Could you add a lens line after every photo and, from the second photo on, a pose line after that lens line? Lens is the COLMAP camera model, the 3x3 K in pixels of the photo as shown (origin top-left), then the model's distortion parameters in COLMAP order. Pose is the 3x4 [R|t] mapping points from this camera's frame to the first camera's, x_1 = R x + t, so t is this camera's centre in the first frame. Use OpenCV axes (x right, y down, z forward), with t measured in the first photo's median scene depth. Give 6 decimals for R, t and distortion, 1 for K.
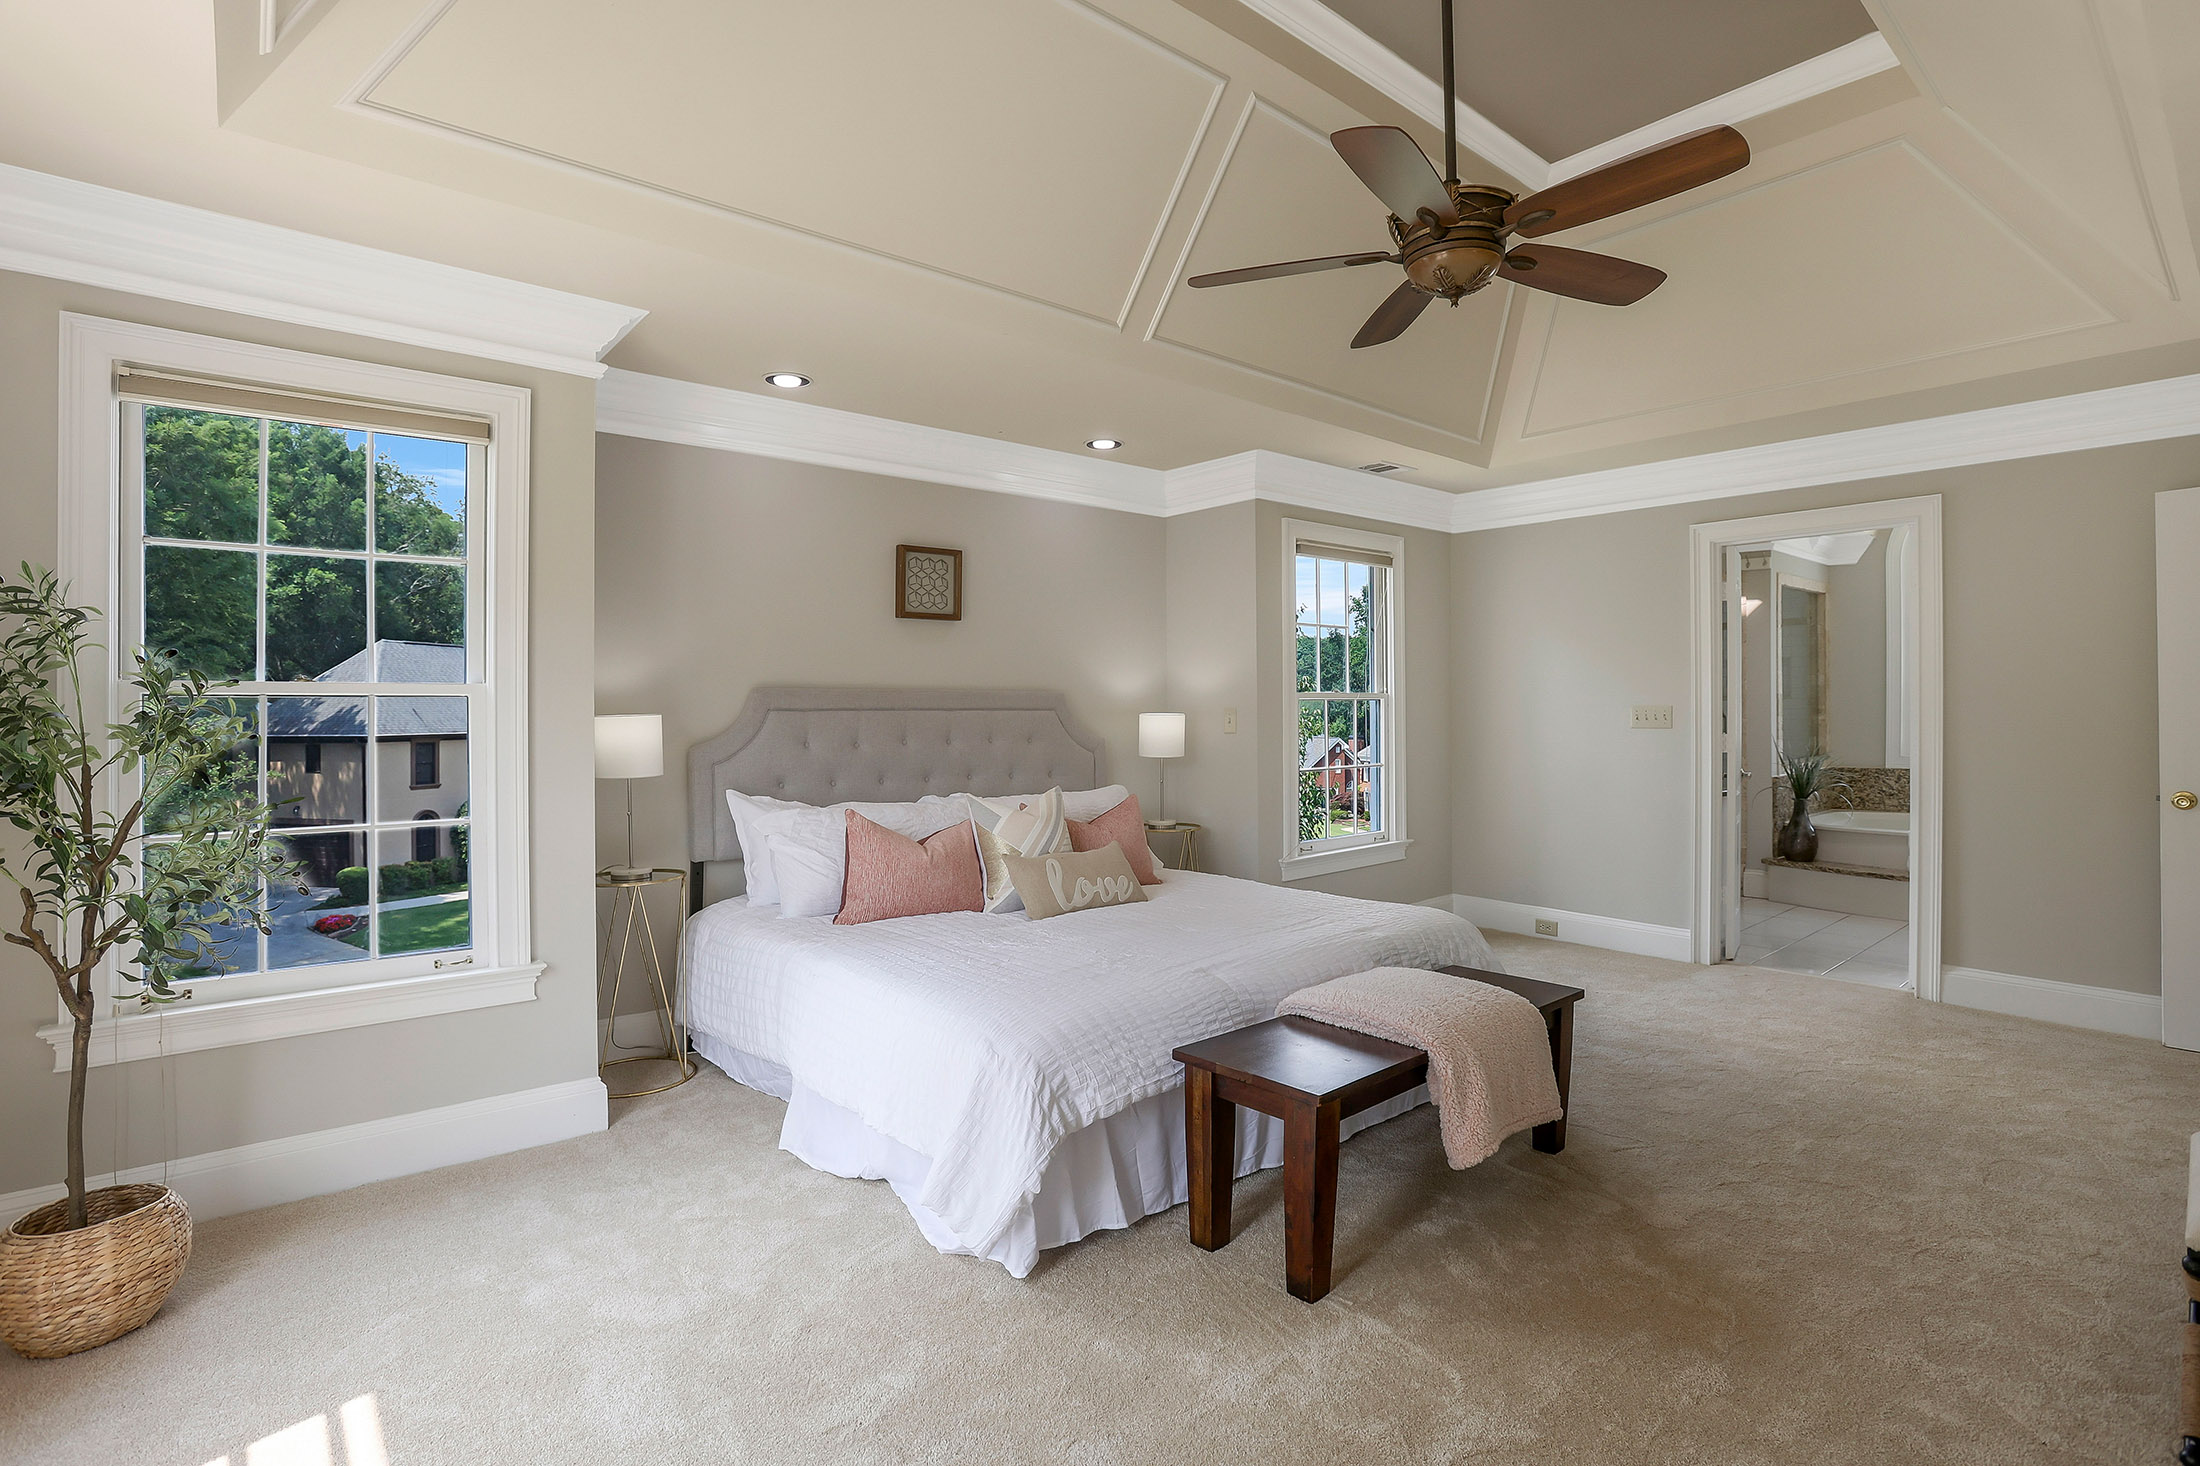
lens RADIAL K [[1058.5, 0, 1096.1], [0, 1058.5, 712.3], [0, 0, 1]] dist [-0.058534, 0.021677]
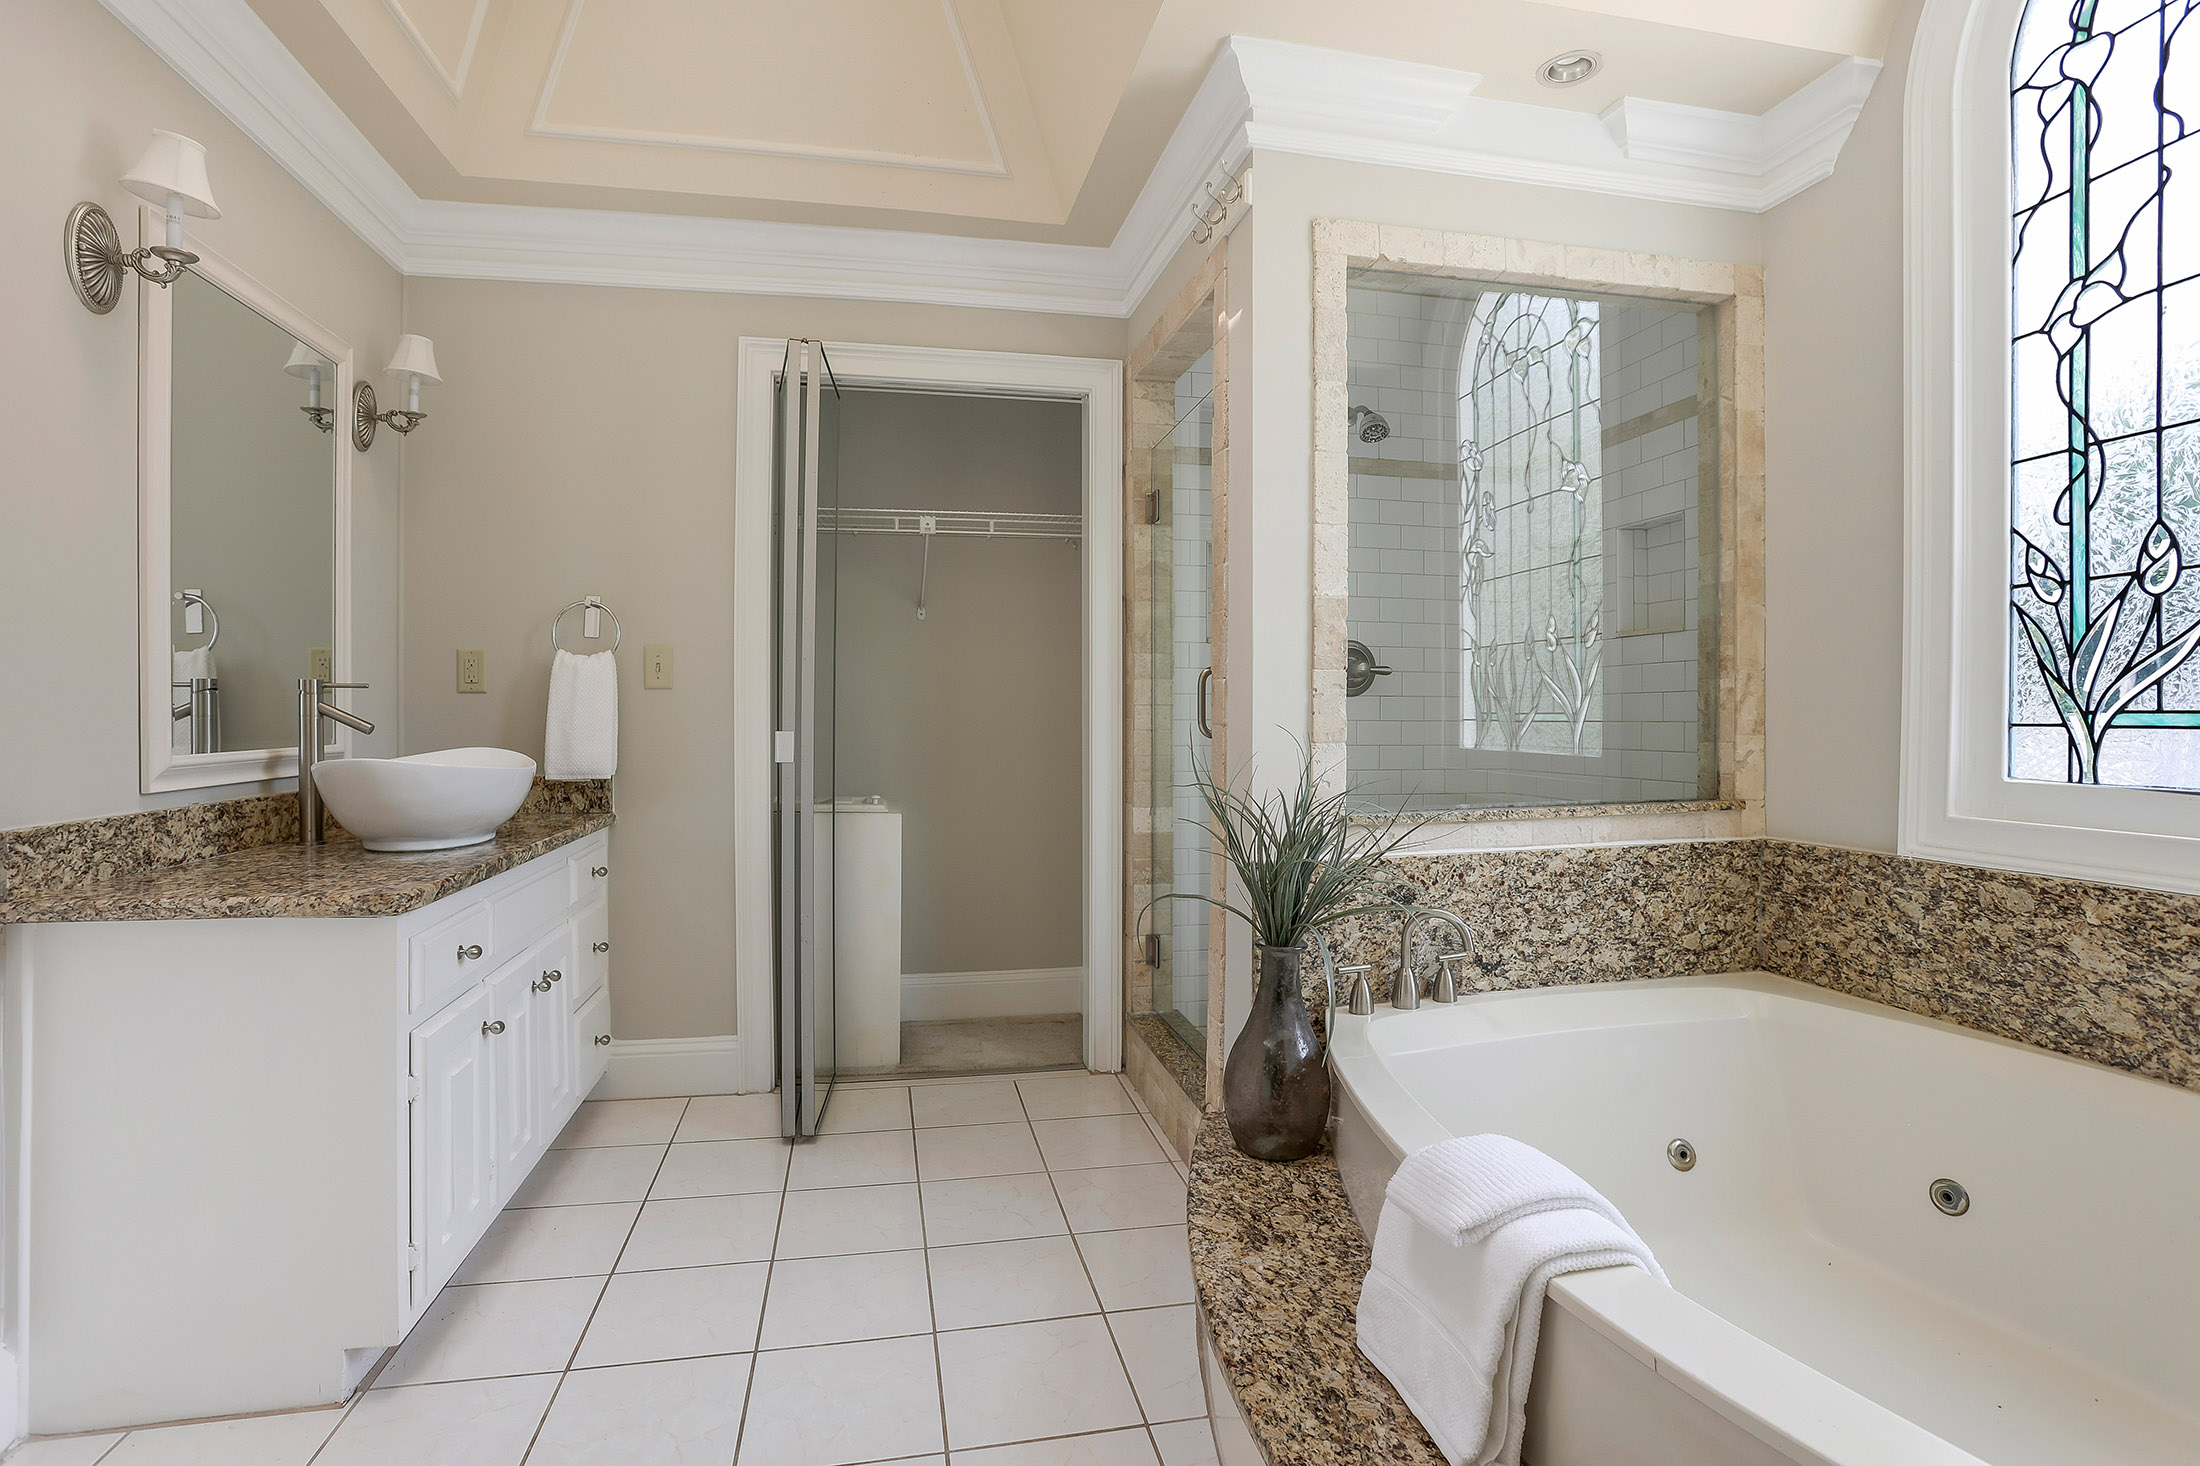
lens RADIAL K [[1058.5, 0, 1071.9], [0, 1058.5, 707.1], [0, 0, 1]] dist [-0.058534, 0.021677]
pose [[0.878504, 0.001969, -0.477731, 0.687601], [-0.005656, 0.999964, -0.006279, 0.015892], [0.477701, 0.008218, 0.878484, 0.629883]]
